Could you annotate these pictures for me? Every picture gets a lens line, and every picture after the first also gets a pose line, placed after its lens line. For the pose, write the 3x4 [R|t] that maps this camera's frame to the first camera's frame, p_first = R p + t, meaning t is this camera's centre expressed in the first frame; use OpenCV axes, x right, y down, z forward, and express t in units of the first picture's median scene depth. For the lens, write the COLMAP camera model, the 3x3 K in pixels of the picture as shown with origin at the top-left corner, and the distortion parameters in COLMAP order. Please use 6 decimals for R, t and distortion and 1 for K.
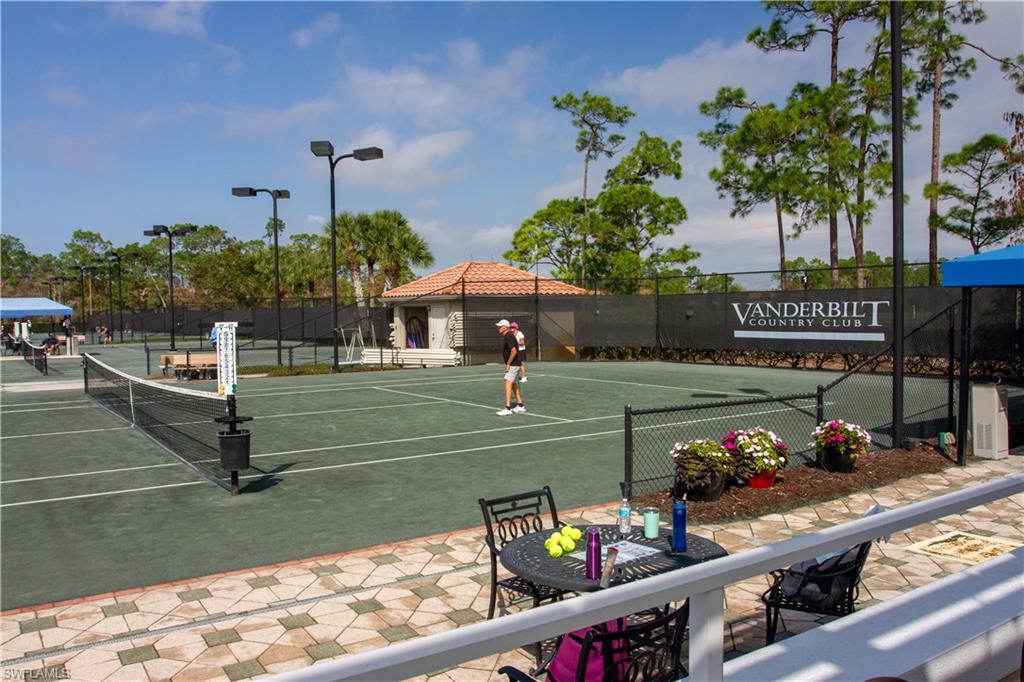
lens RADIAL K [[813.6, 0, 508.6], [0, 813.6, 340.1], [0, 0, 1]] dist [-0.046745, 0.004914]
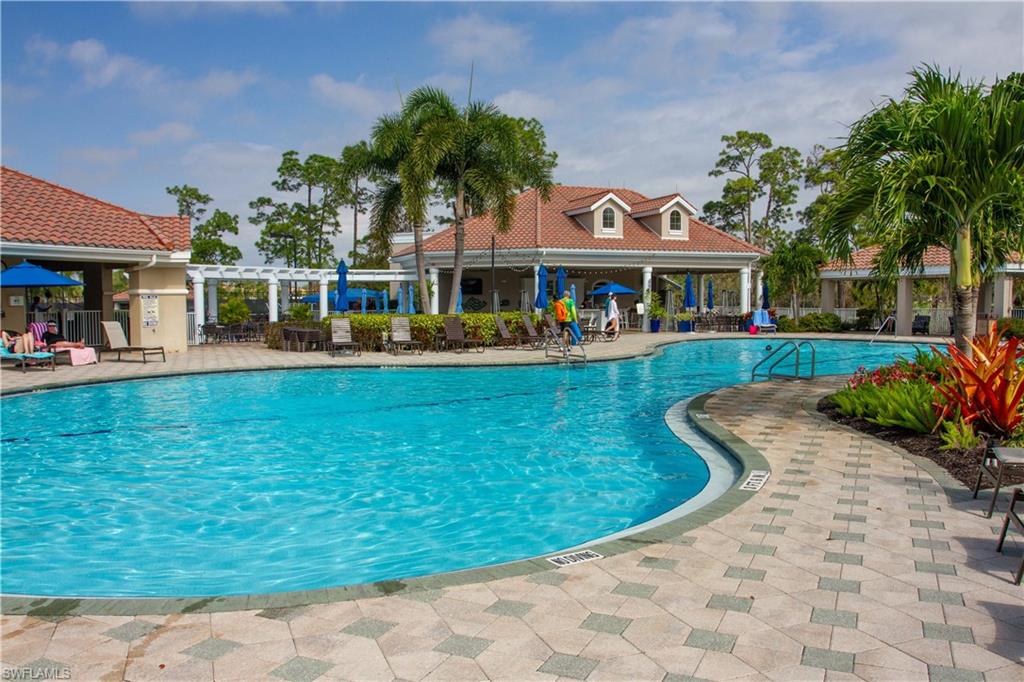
lens RADIAL K [[813.6, 0, 508.1], [0, 813.6, 339.7], [0, 0, 1]] dist [-0.046745, 0.004914]
pose [[0.848903, -0.015621, 0.528317, -0.282318], [0.009807, 0.999857, 0.013805, 0.027060], [-0.528457, -0.006538, 0.848935, -1.042781]]
